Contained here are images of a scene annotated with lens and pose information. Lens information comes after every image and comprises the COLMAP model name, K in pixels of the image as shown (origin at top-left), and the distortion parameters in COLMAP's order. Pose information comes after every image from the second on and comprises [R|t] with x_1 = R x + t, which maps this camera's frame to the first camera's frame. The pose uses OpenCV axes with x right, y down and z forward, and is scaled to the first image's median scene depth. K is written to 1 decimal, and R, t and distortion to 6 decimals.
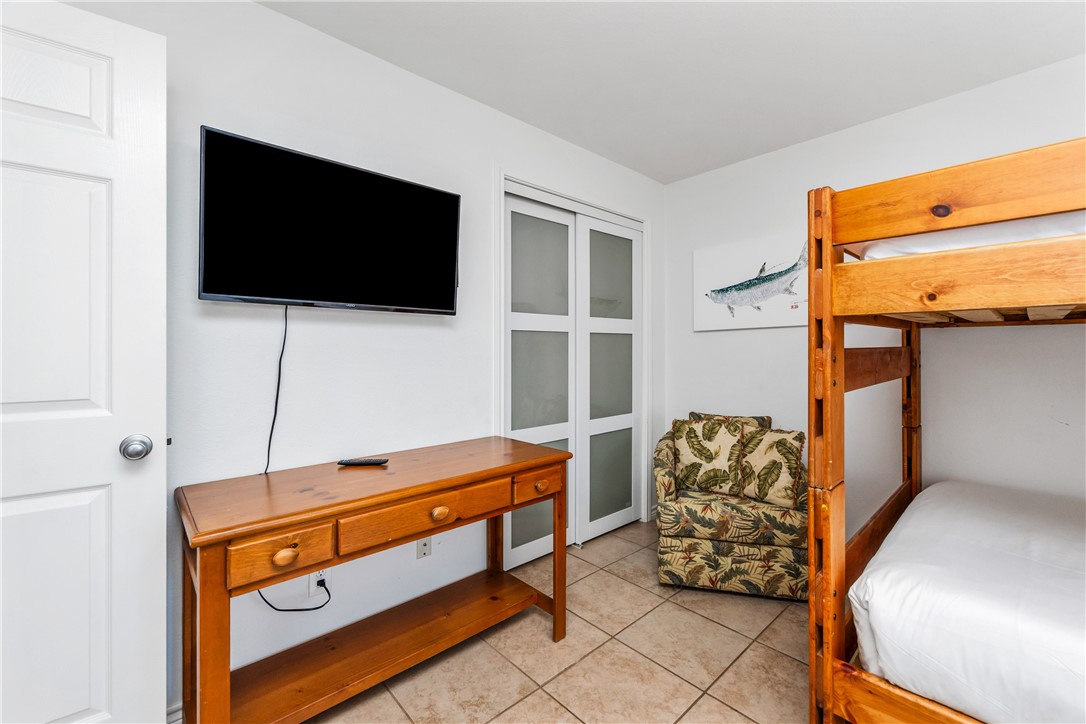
lens RADIAL K [[462.0, 0, 539.1], [0, 462.0, 352.2], [0, 0, 1]] dist [0.015453, 0.000536]
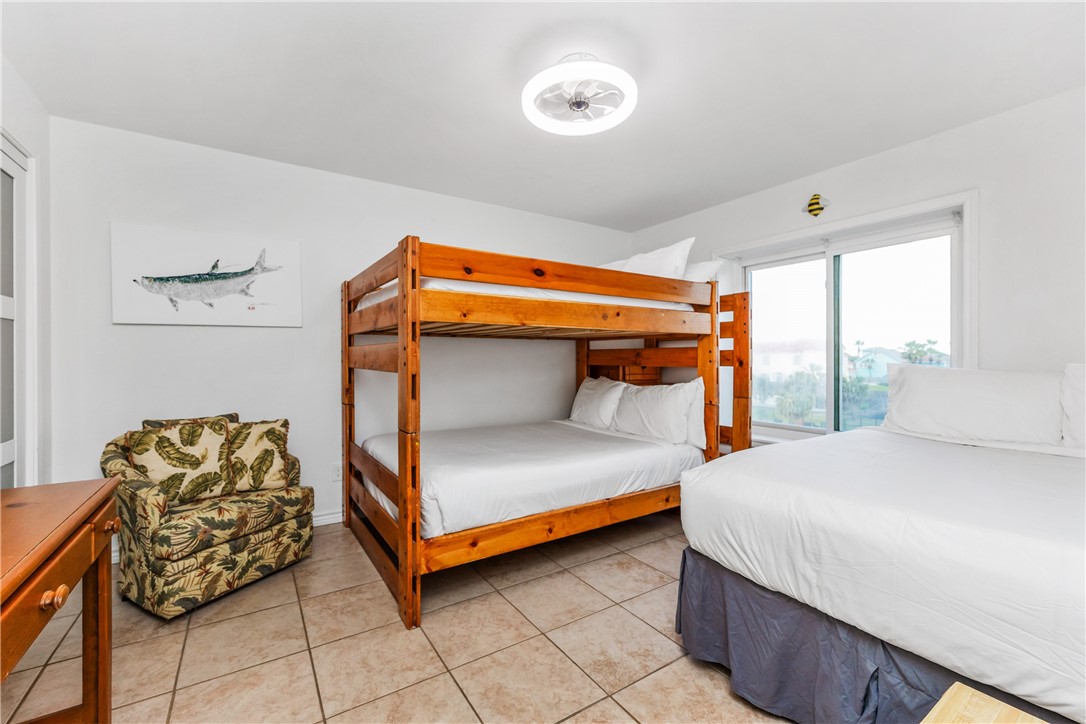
lens RADIAL K [[462.0, 0, 540.5], [0, 462.0, 361.9], [0, 0, 1]] dist [0.015453, 0.000536]
pose [[0.174933, -0.003773, 0.984573, -0.434480], [0.005175, 0.999982, 0.002913, 0.029653], [-0.984567, 0.004586, 0.174949, 0.176992]]
